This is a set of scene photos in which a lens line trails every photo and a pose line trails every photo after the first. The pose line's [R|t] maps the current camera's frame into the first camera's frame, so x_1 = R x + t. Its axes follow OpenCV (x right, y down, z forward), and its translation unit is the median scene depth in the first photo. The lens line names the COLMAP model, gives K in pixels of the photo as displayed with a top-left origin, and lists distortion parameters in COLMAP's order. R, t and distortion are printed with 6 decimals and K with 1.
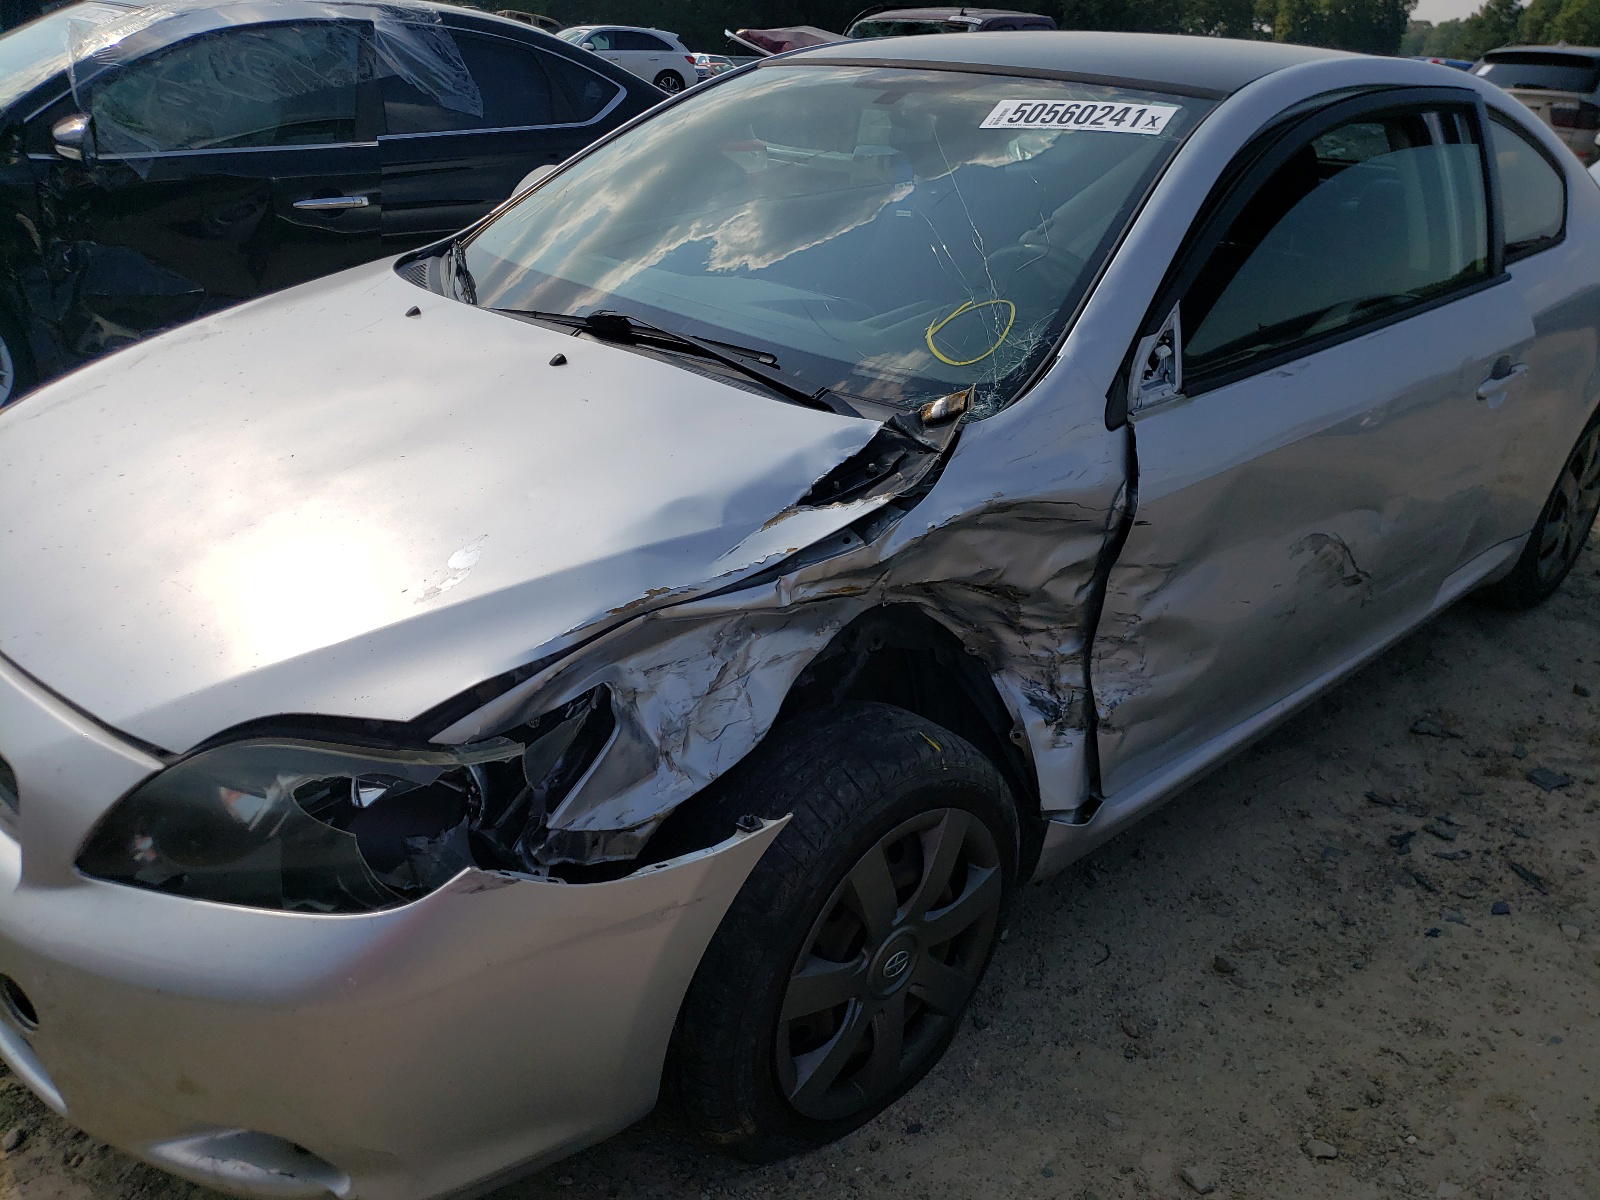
lens RADIAL K [[1225.7, 0, 800.8], [0, 1225.7, 598.9], [0, 0, 1]] dist [0.033121, -0.020101]
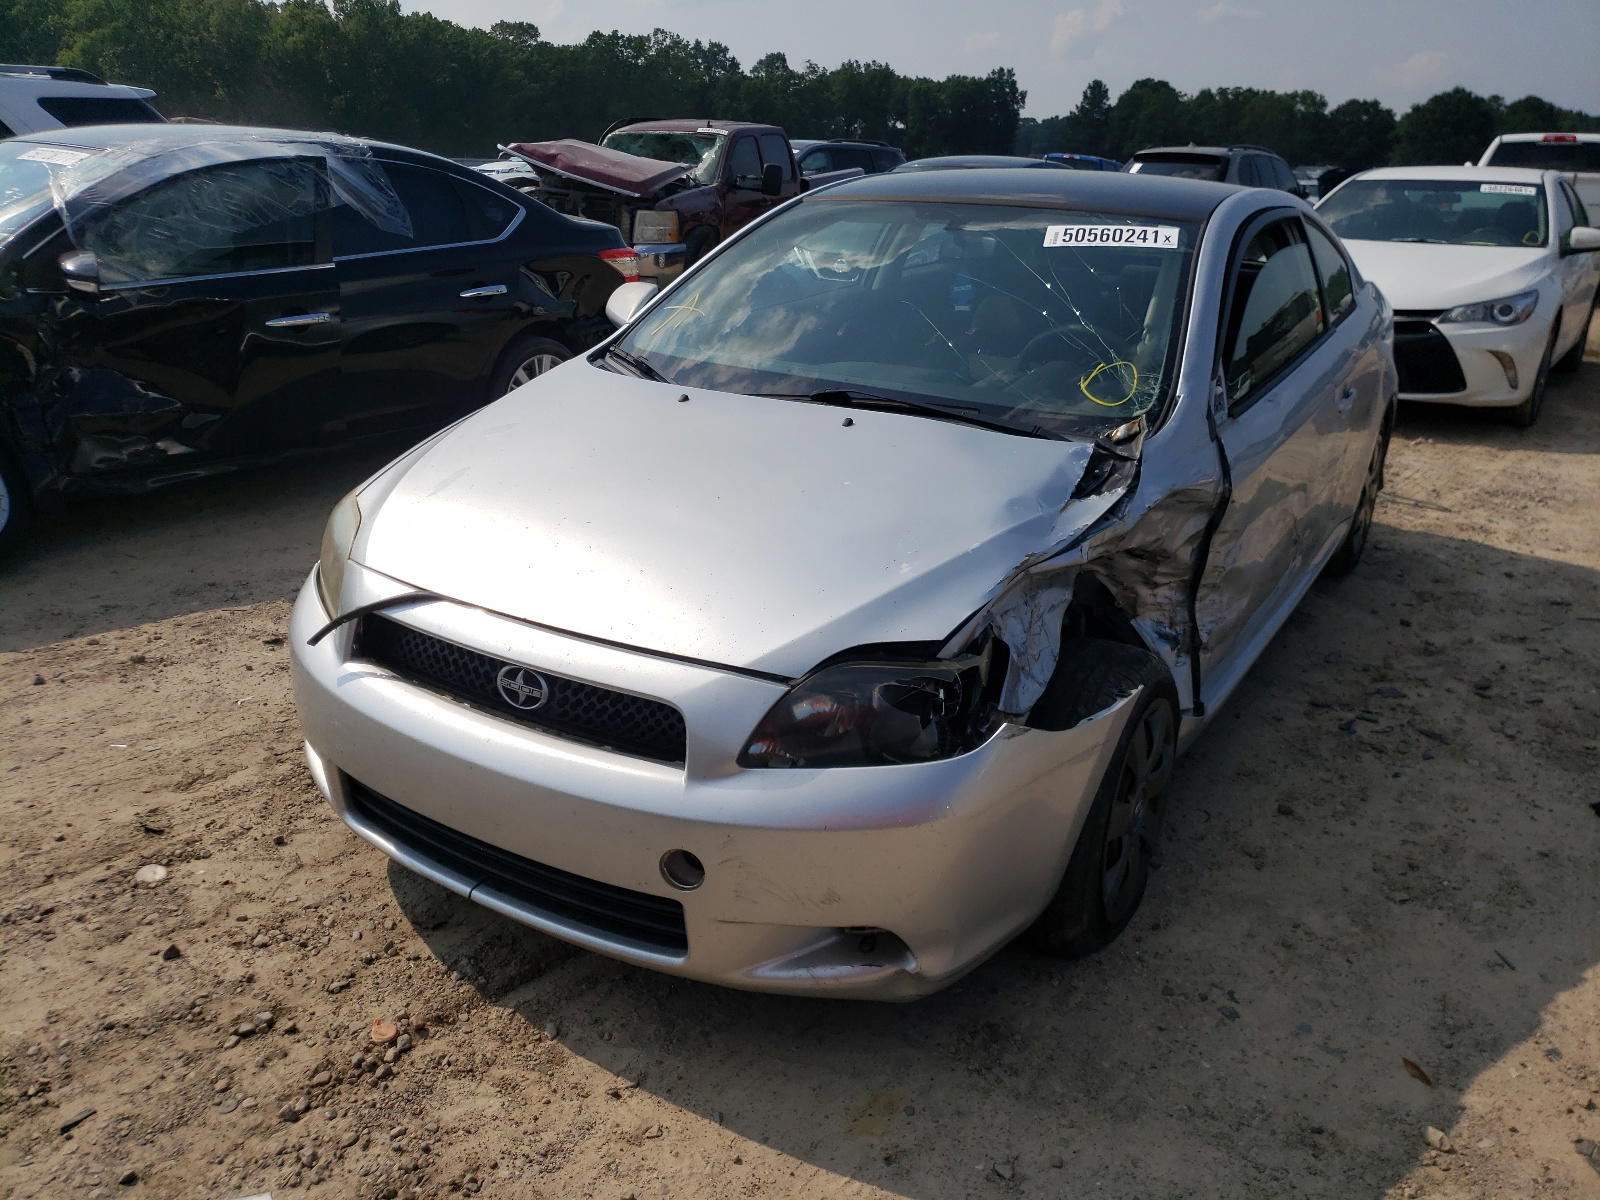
lens RADIAL K [[1225.7, 0, 804.6], [0, 1225.7, 594.4], [0, 0, 1]] dist [0.033121, -0.020101]
pose [[0.967491, -0.098194, 0.233065, -0.541309], [0.114470, 0.991771, -0.057337, 0.070428], [-0.225517, 0.082152, 0.970769, -0.306008]]
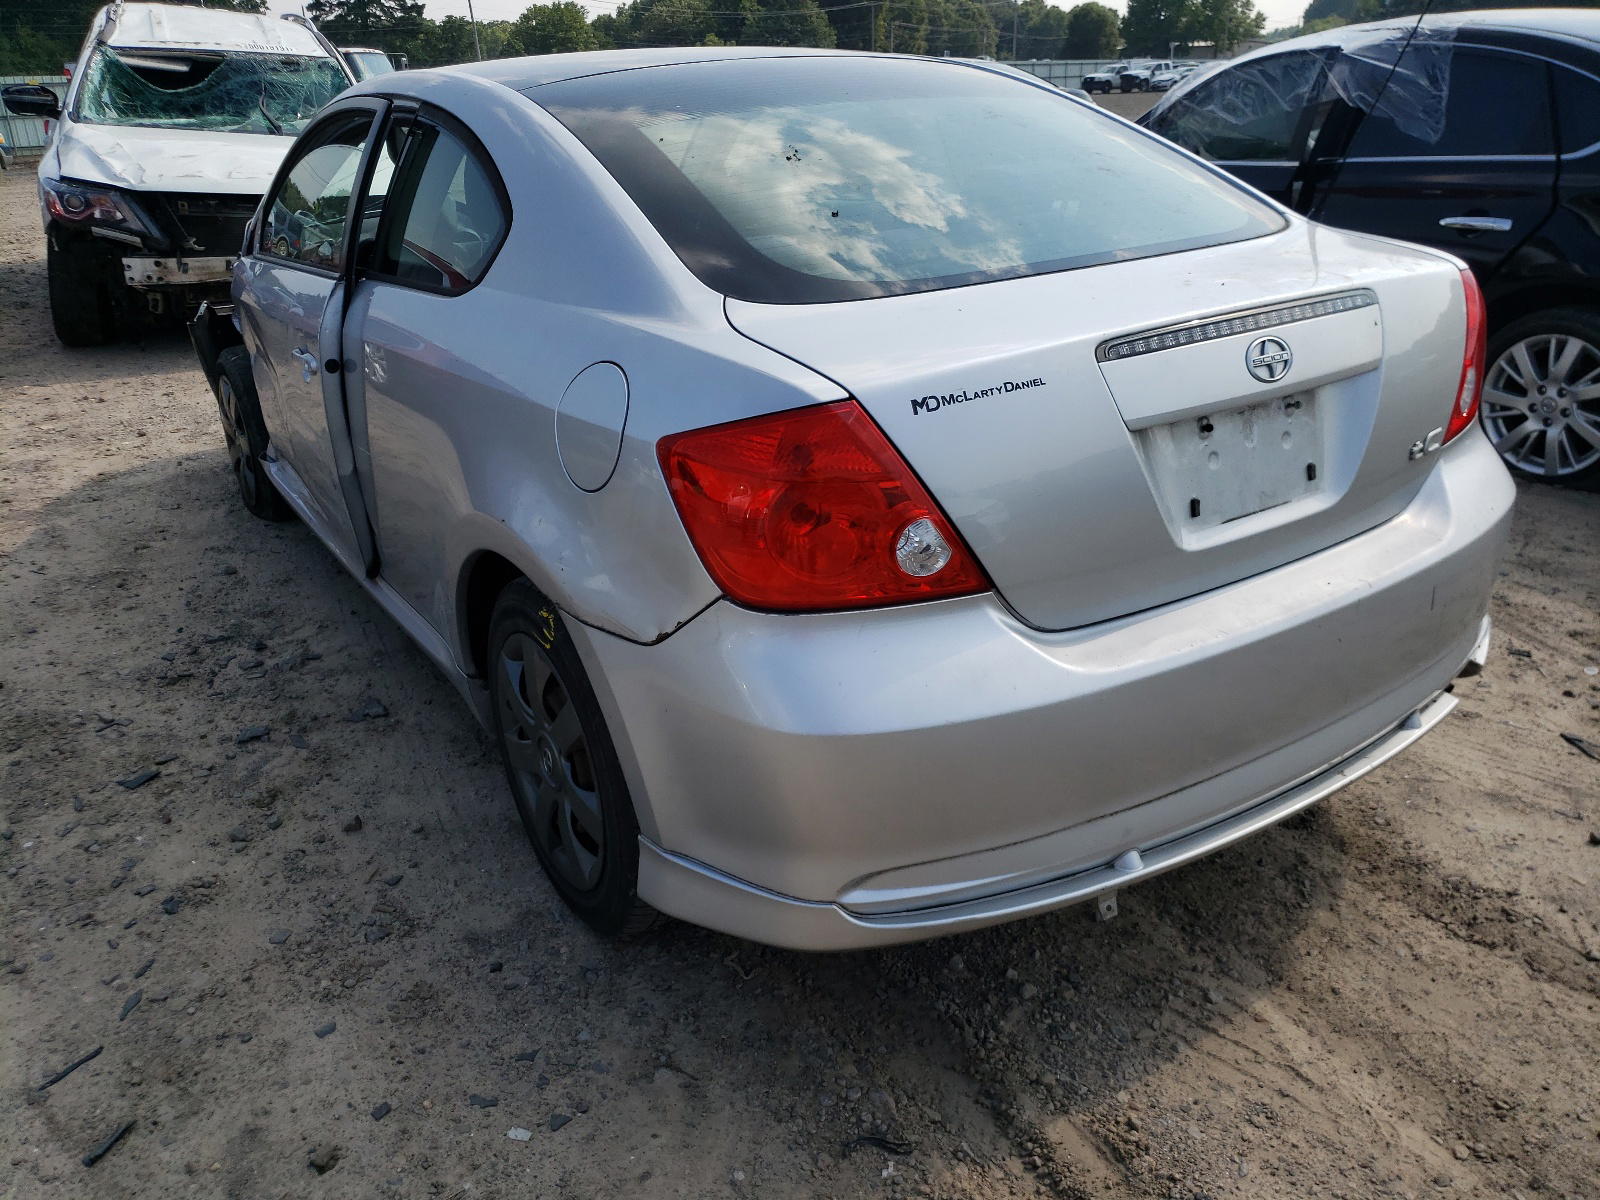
lens RADIAL K [[1225.7, 0, 801.2], [0, 1225.7, 607.6], [0, 0, 1]] dist [0.033121, -0.020101]
pose [[-0.179132, 0.361115, -0.915154, 2.023430], [-0.386482, 0.829591, 0.403002, -0.780200], [0.904734, 0.425881, -0.009042, 1.932087]]
